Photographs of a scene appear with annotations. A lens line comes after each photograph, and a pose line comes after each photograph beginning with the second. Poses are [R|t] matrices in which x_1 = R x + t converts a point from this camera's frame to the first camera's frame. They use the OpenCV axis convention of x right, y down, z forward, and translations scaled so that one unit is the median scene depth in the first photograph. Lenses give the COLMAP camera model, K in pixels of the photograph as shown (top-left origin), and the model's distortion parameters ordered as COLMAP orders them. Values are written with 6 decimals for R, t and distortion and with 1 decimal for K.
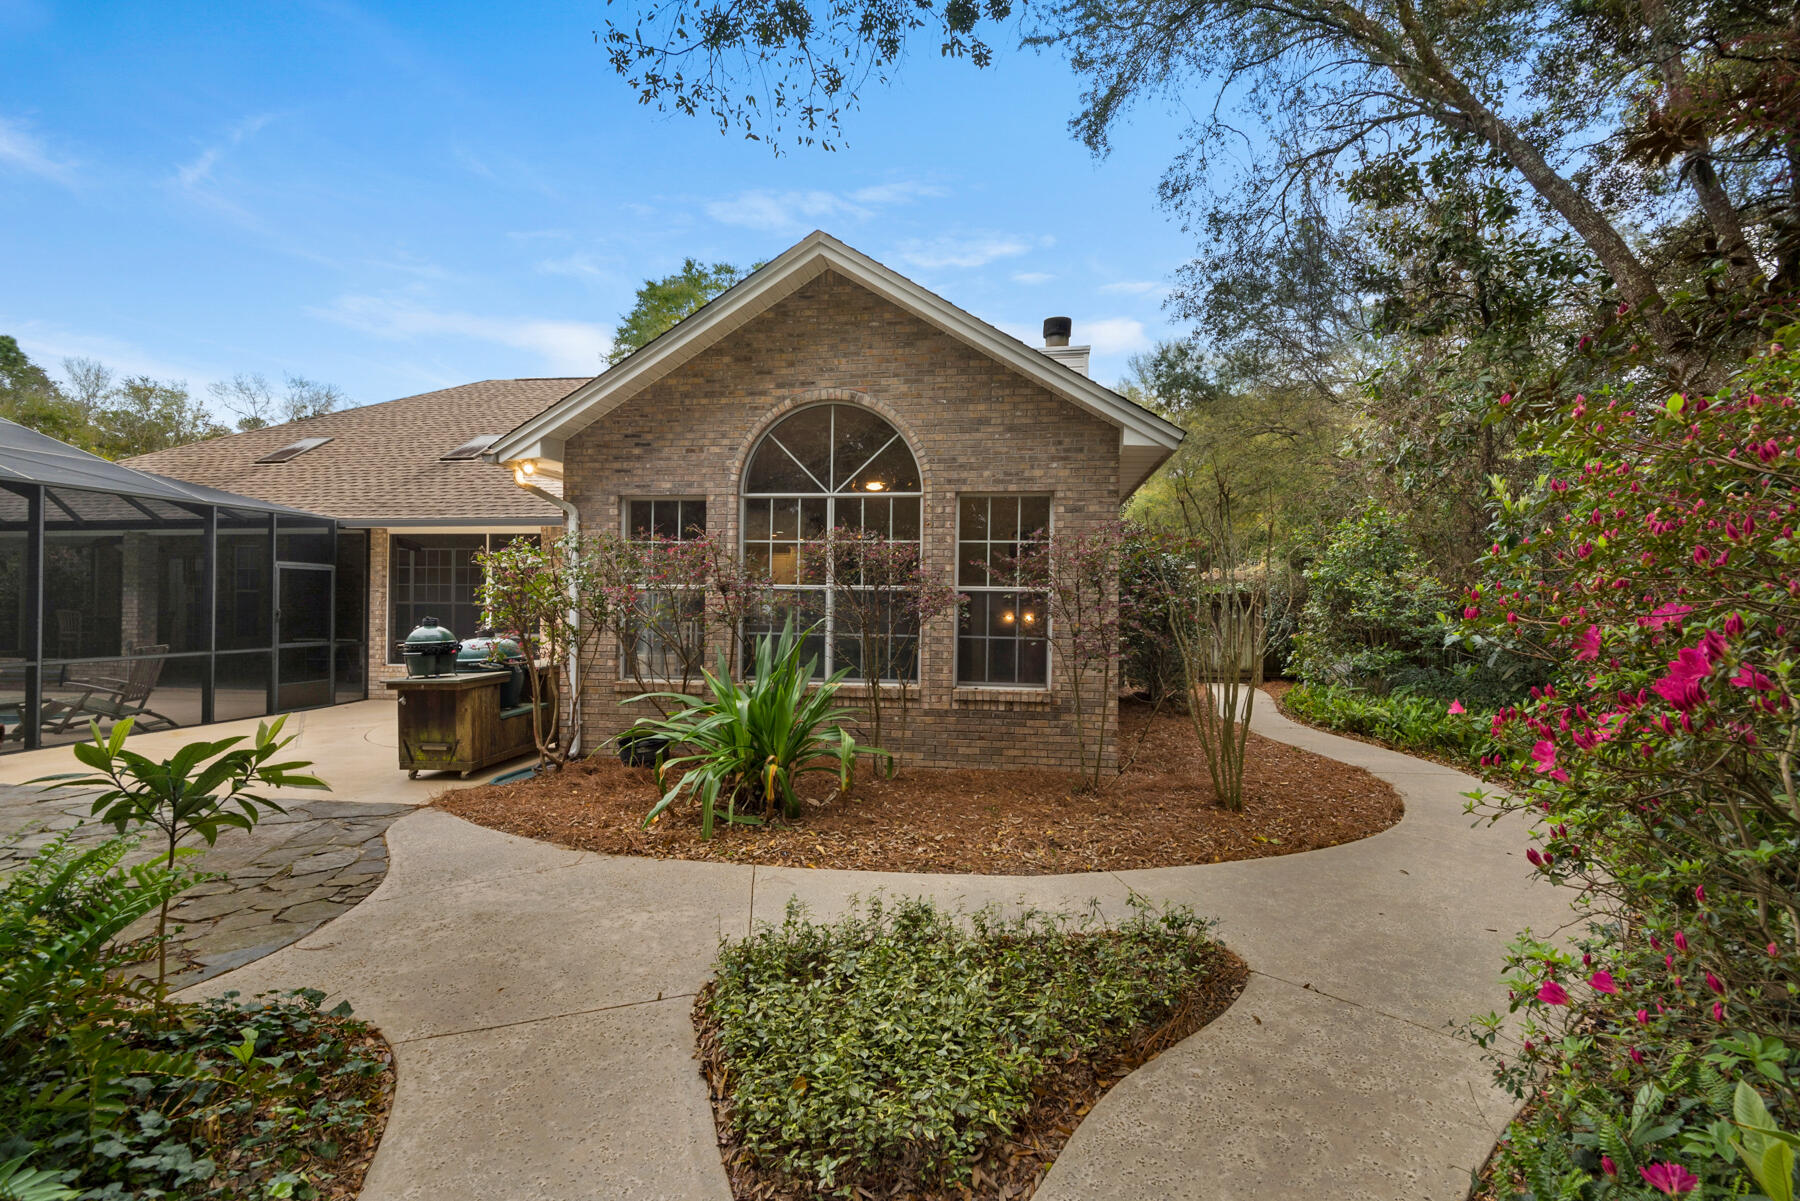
lens RADIAL K [[817.1, 0, 900.9], [0, 817.1, 607.5], [0, 0, 1]] dist [0.012021, -0.005007]
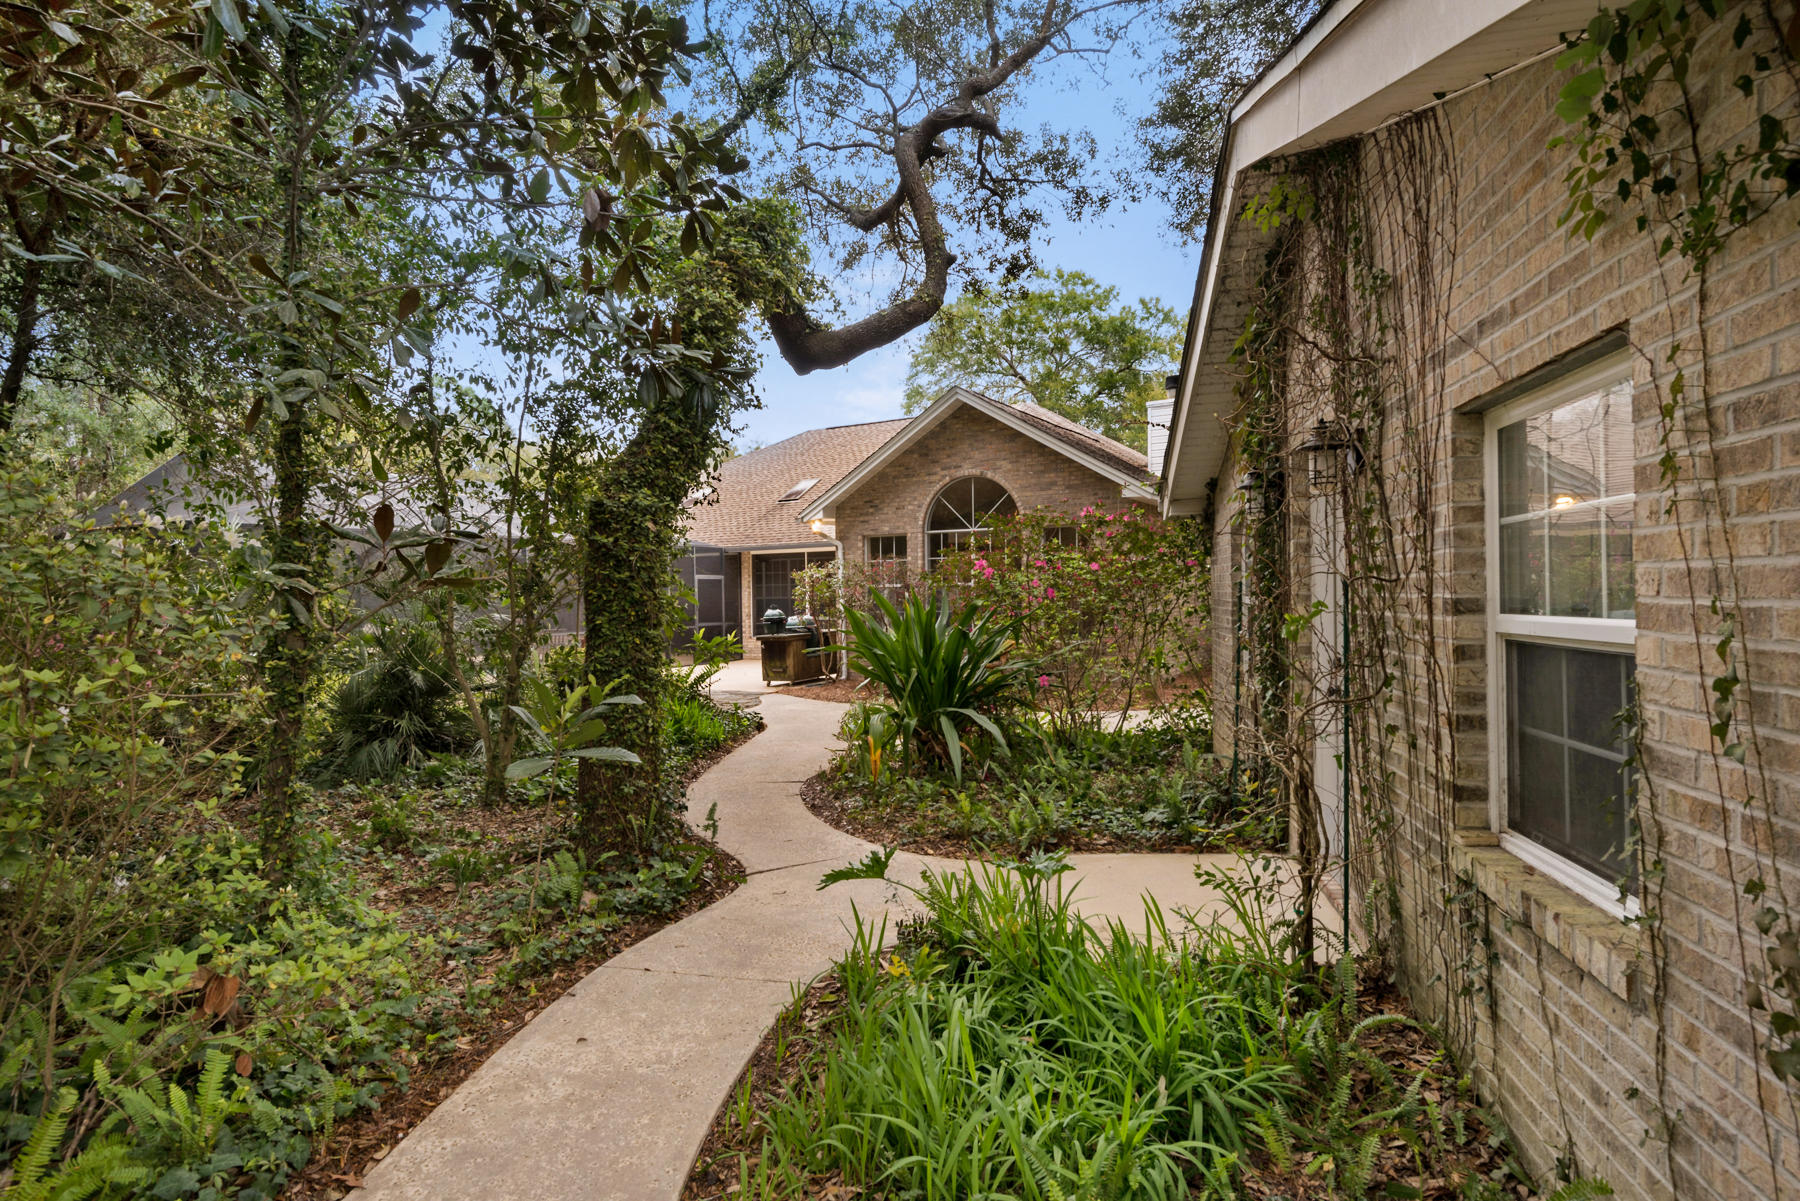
lens RADIAL K [[991.4, 0, 899.5], [0, 991.4, 598.4], [0, 0, 1]] dist [-0.001283, -0.000004]
pose [[0.920891, -0.024683, -0.389038, 0.581033], [0.029587, 0.999540, 0.006617, -0.010844], [0.388695, -0.017604, 0.921198, -0.990898]]
